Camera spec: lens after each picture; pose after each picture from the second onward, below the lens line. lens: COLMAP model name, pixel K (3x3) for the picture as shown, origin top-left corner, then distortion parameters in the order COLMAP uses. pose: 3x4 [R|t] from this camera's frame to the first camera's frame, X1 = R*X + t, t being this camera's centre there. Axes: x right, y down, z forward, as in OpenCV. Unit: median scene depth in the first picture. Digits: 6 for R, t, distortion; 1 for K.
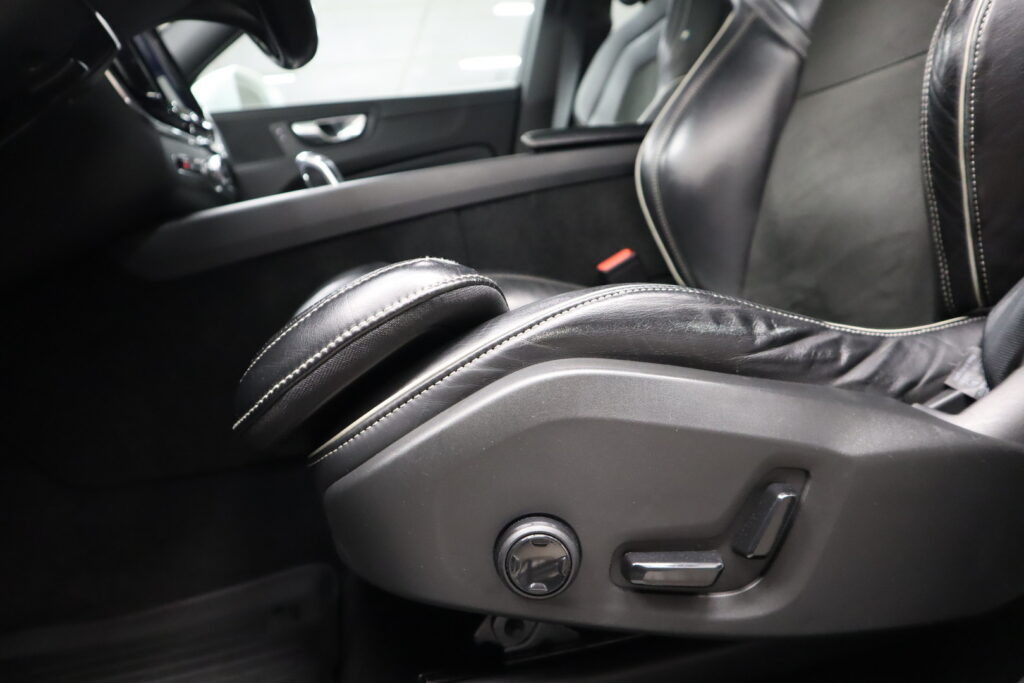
lens RADIAL K [[719.9, 0, 512.0], [0, 719.9, 341.5], [0, 0, 1]] dist [-0.046949, -0.001636]
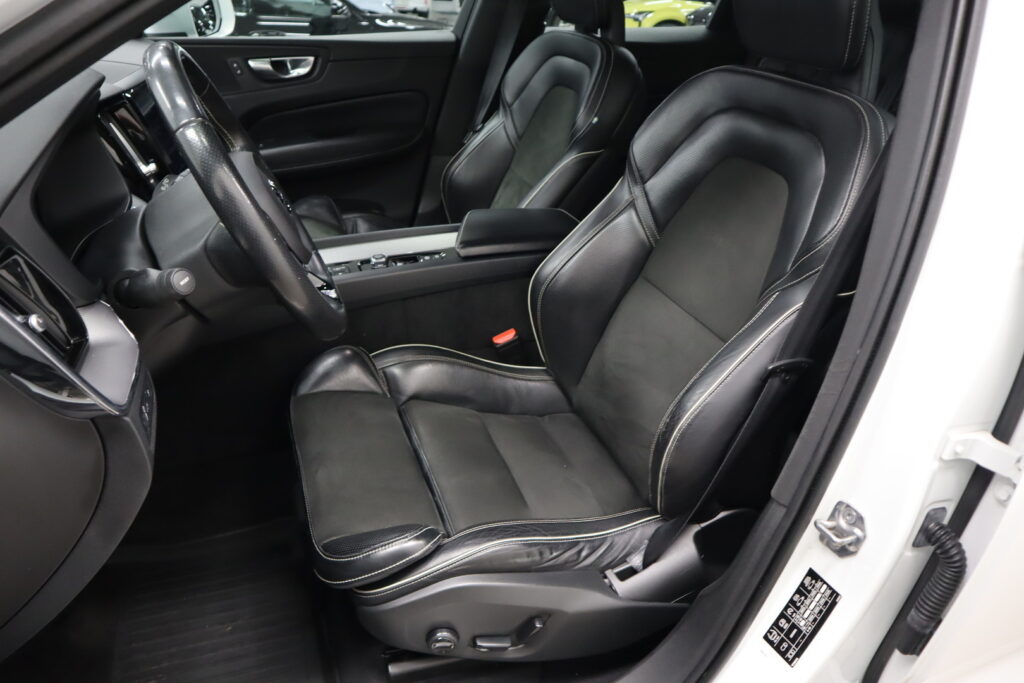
lens RADIAL K [[719.9, 0, 512.0], [0, 719.9, 341.5], [0, 0, 1]] dist [-0.046949, -0.001636]
pose [[0.974180, 0.111985, 0.196043, -0.283041], [-0.178386, 0.914028, 0.364324, -1.389704], [-0.138390, -0.389889, 0.910404, -0.792730]]
